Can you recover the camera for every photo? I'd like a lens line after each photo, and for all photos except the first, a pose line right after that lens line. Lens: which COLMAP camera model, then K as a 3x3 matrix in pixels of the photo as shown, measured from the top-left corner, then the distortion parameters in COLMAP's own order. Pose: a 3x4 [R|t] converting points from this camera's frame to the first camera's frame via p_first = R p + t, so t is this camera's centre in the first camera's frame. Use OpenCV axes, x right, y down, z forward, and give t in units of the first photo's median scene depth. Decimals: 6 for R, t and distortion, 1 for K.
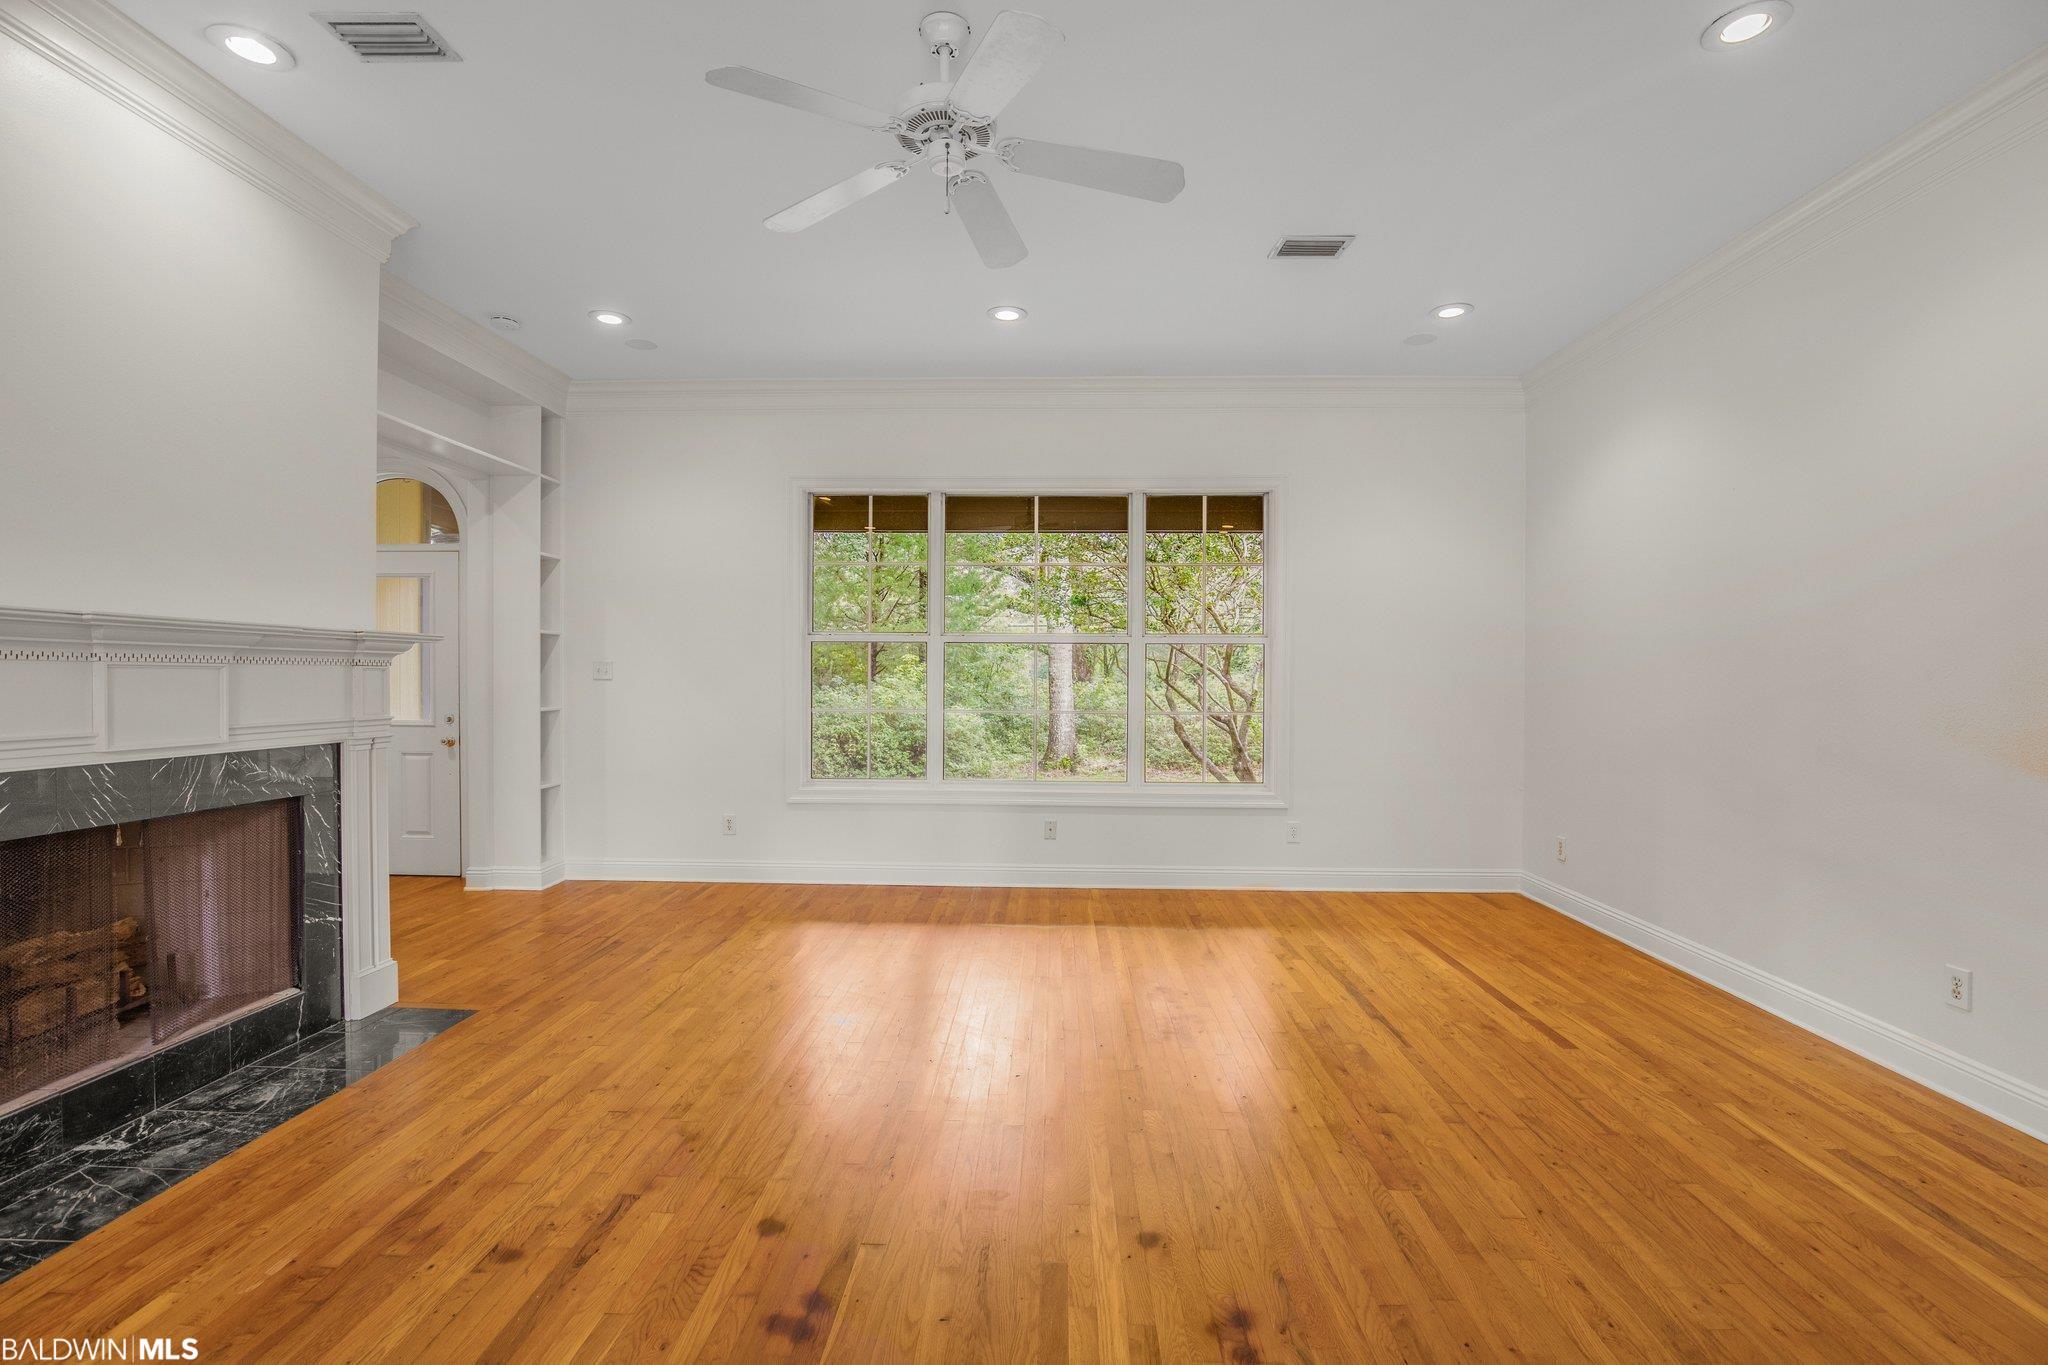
lens RADIAL K [[941.3, 0, 1024.0], [0, 941.3, 682.5], [0, 0, 1]] dist [-0.019022, 0.000760]
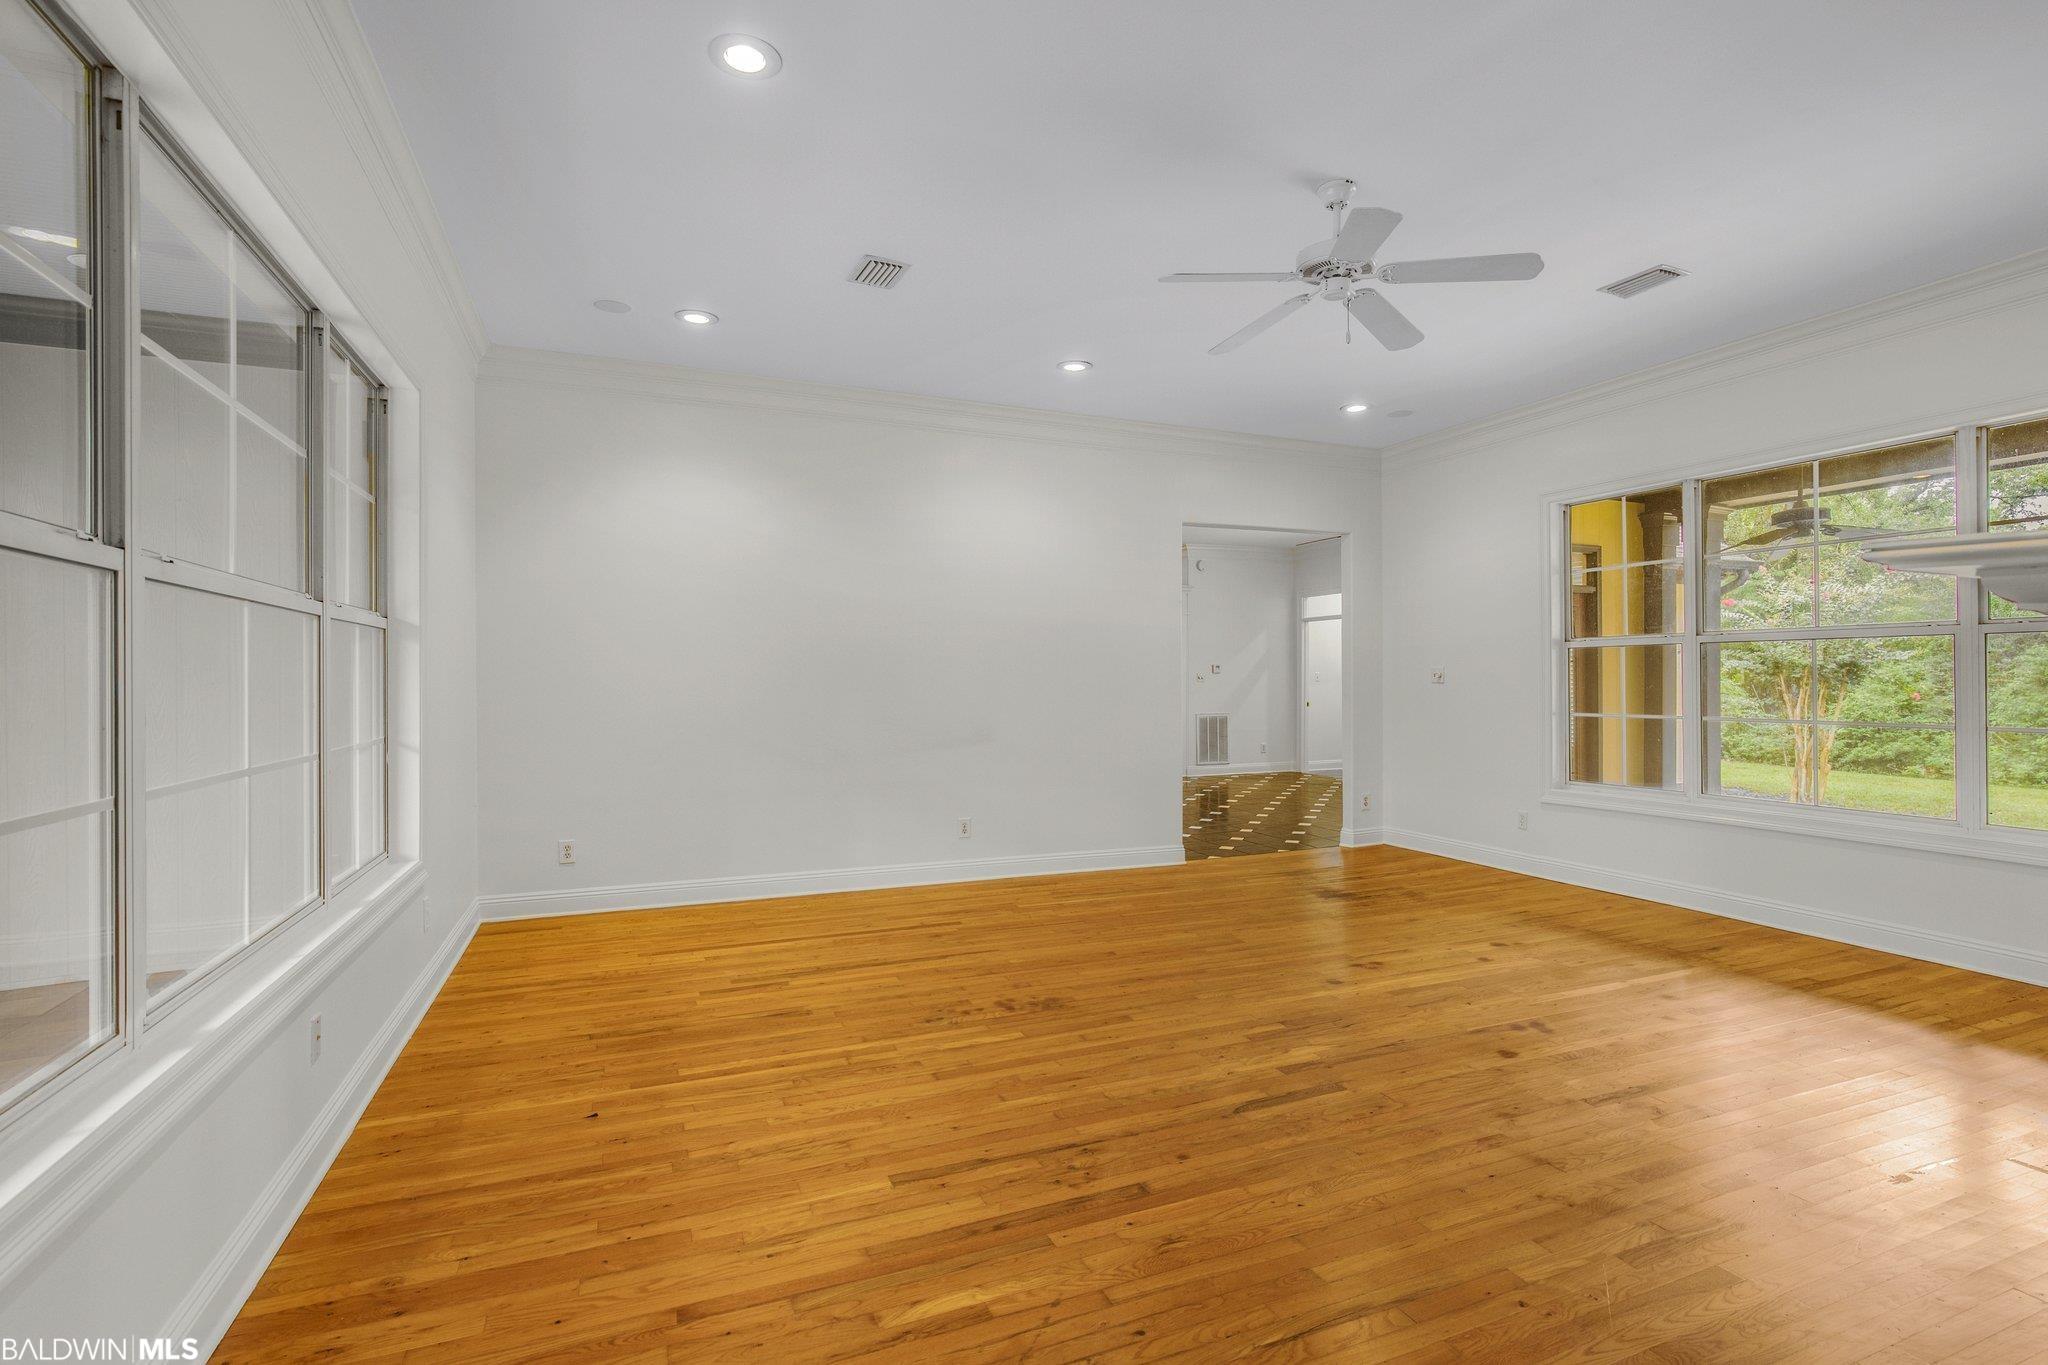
lens RADIAL K [[950.6, 0, 1024.0], [0, 950.6, 682.5], [0, 0, 1]] dist [0.000691, 0.000194]
pose [[-0.413119, -0.008770, 0.910635, -1.113351], [0.003039, 0.999935, 0.011009, -0.028698], [-0.910672, 0.007316, -0.413065, 1.944089]]
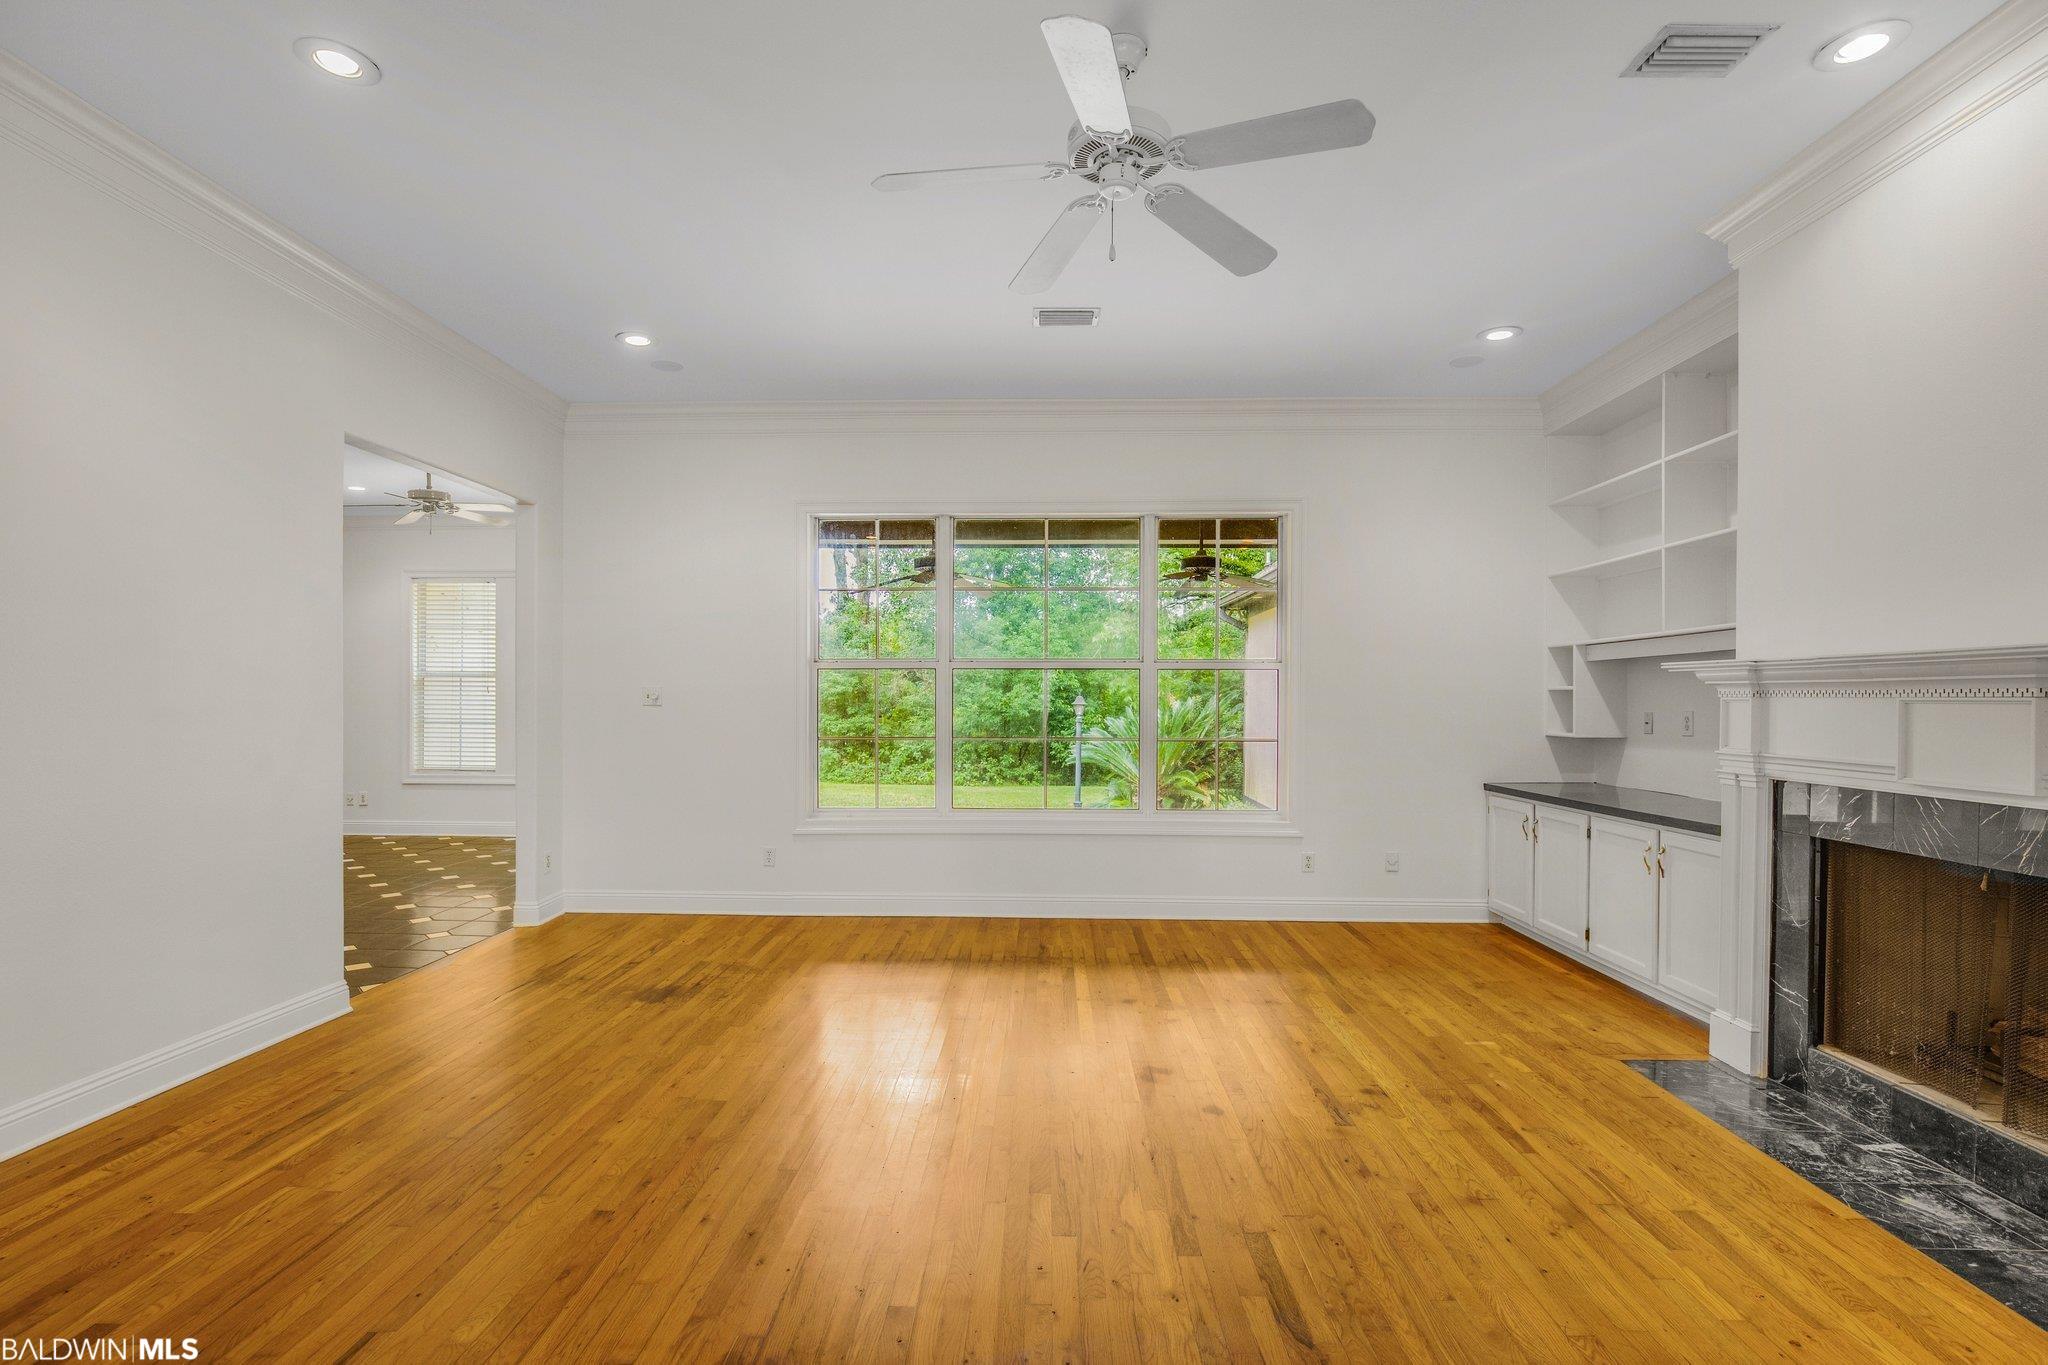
lens RADIAL K [[967.8, 0, 1024.0], [0, 967.8, 682.5], [0, 0, 1]] dist [-0.024983, 0.000302]
pose [[-0.999955, -0.009298, 0.001625, 0.007750], [-0.009327, 0.999777, -0.018970, -0.009099], [-0.001449, -0.018984, -0.999819, 2.009402]]
